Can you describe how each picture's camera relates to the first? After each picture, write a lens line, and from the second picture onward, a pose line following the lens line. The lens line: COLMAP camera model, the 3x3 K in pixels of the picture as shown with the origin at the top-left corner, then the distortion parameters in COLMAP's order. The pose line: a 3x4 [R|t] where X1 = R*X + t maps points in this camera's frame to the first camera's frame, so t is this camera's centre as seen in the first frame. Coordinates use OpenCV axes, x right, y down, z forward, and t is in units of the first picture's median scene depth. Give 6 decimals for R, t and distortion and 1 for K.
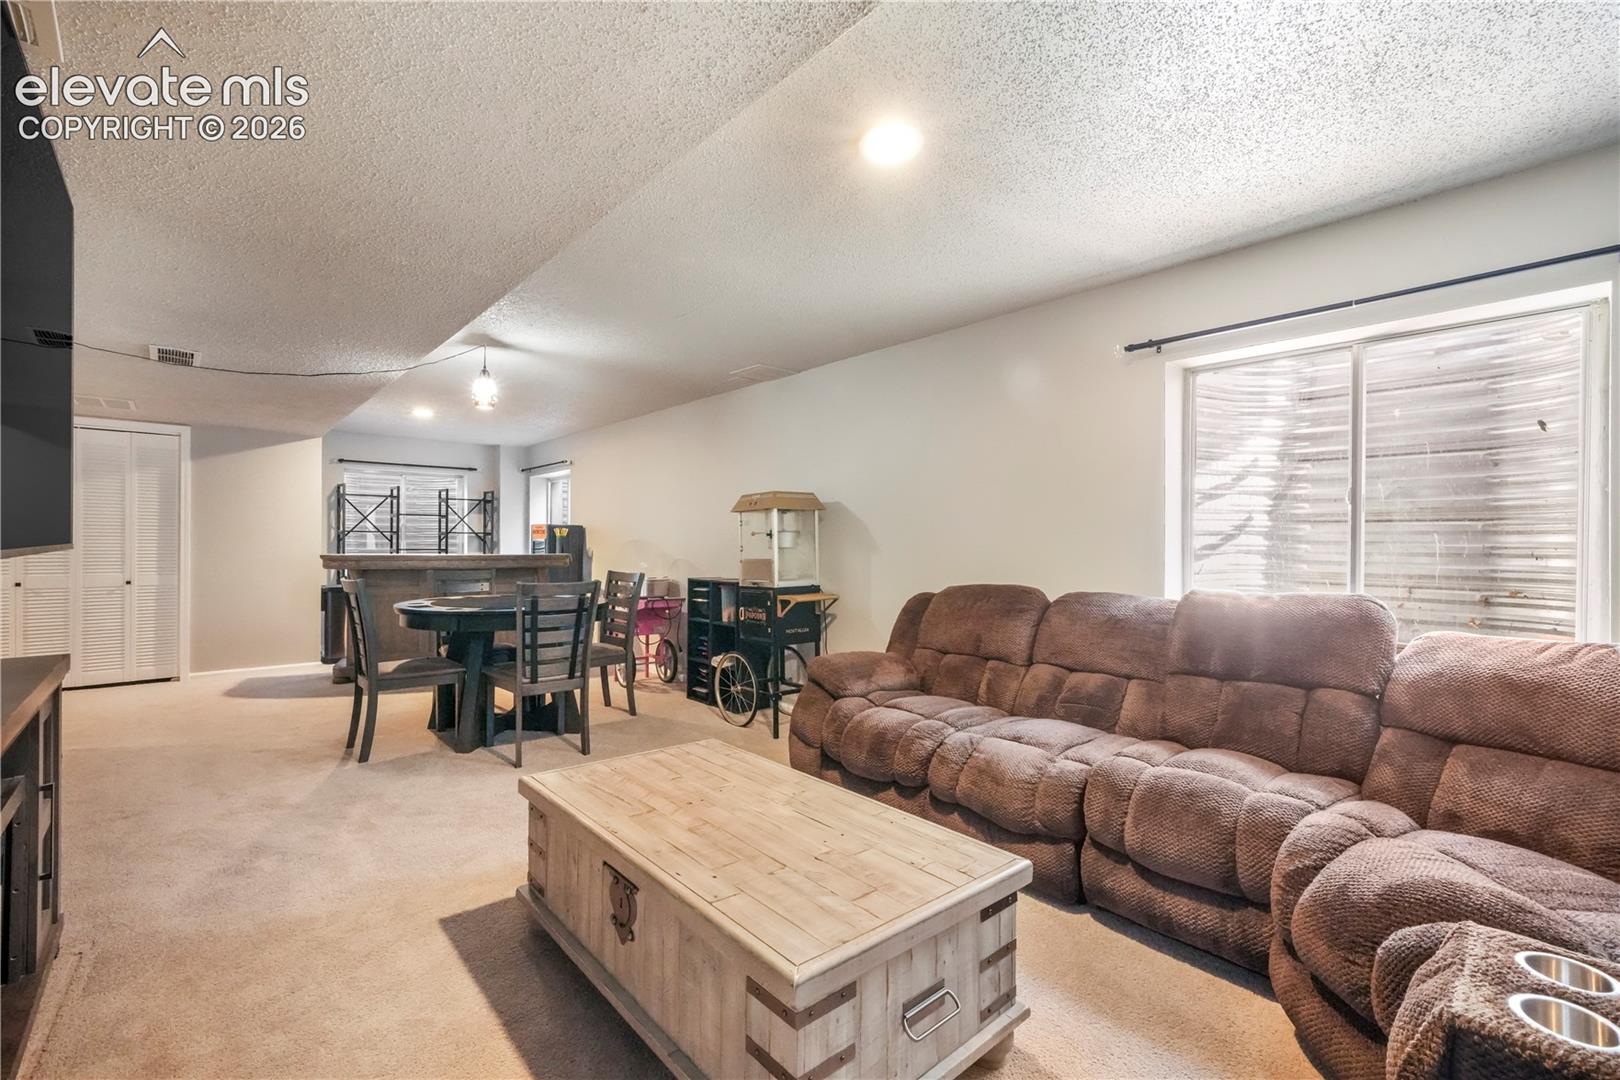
lens RADIAL K [[716.2, 0, 815.6], [0, 716.2, 539.4], [0, 0, 1]] dist [0.016164, 0.000108]
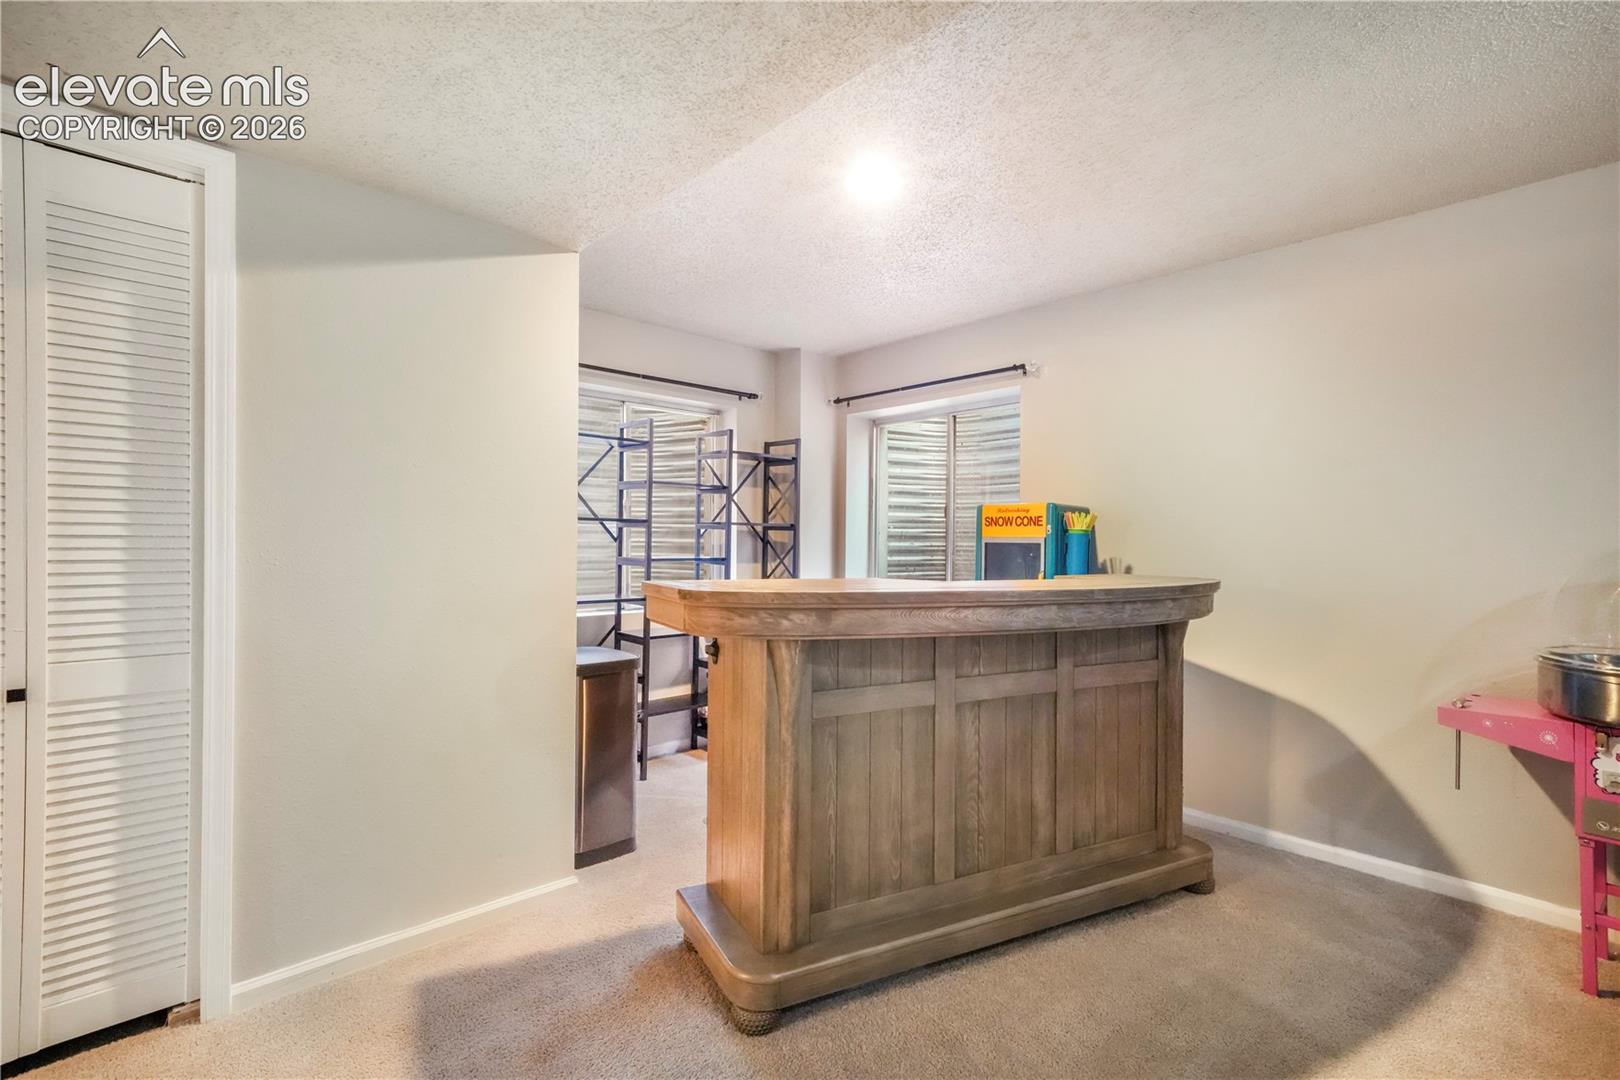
lens RADIAL K [[742.2, 0, 803.9], [0, 742.2, 540.1], [0, 0, 1]] dist [0.002153, 0.001399]
pose [[0.999185, 0.003445, 0.040213, -0.472283], [-0.003469, 0.999994, 0.000531, 0.001065], [-0.040211, -0.000670, 0.999191, 0.505376]]
